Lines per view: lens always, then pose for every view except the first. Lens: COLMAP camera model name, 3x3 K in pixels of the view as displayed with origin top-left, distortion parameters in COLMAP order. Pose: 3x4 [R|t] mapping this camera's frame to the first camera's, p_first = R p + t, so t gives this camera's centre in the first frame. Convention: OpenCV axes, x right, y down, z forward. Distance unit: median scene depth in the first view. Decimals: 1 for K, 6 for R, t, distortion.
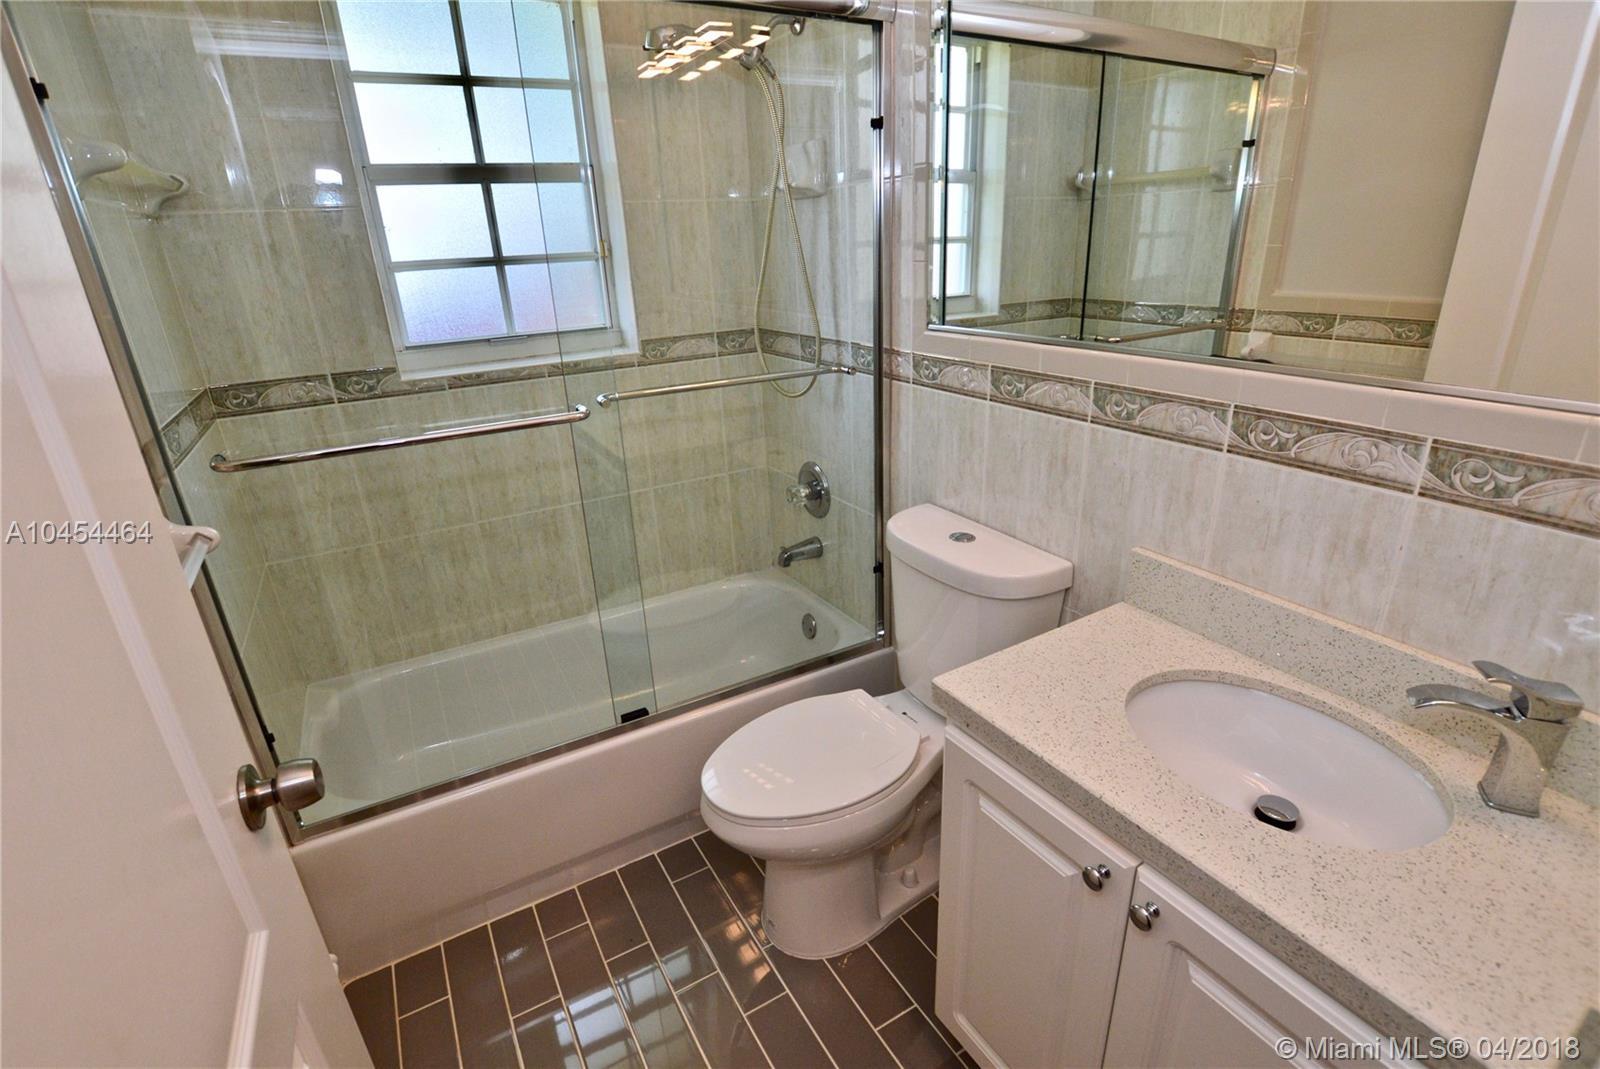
lens RADIAL K [[755.9, 0, 807.3], [0, 755.9, 541.1], [0, 0, 1]] dist [-0.030047, 0.000989]
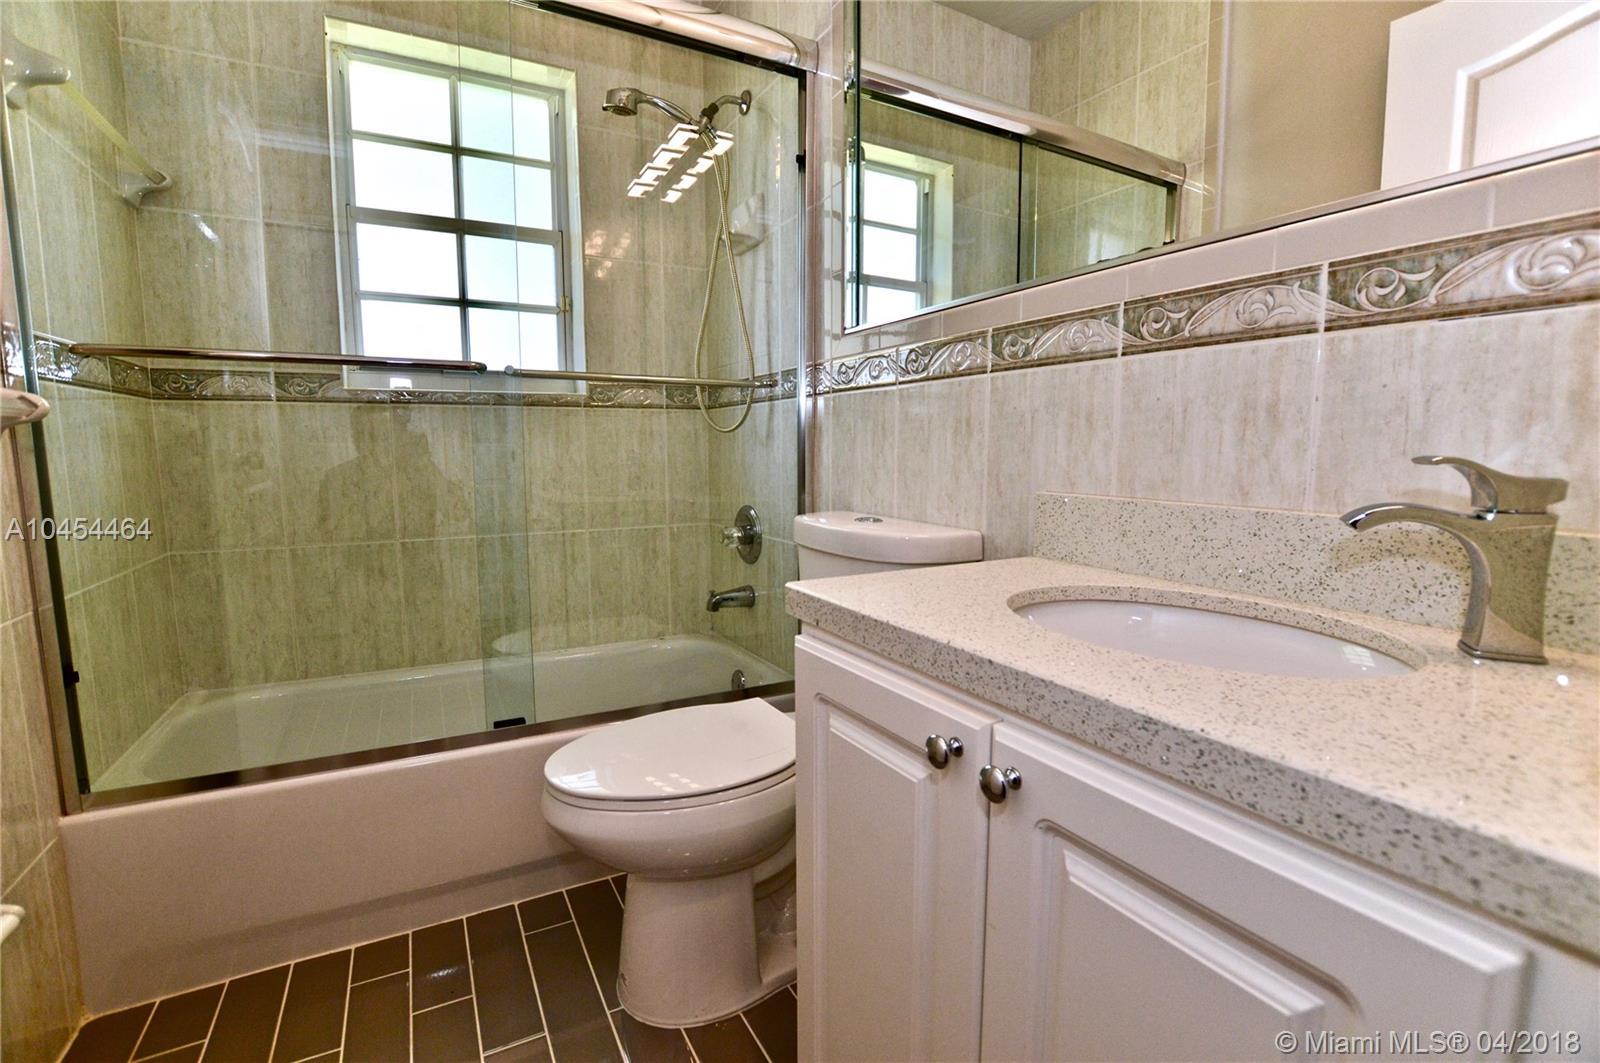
lens RADIAL K [[714.0, 0, 797.8], [0, 714.0, 535.6], [0, 0, 1]] dist [-0.033217, 0.002907]
pose [[0.998671, 0.040155, -0.032313, 0.155240], [-0.047235, 0.963915, -0.261986, 0.261151], [0.020627, 0.263164, 0.964531, 0.164920]]
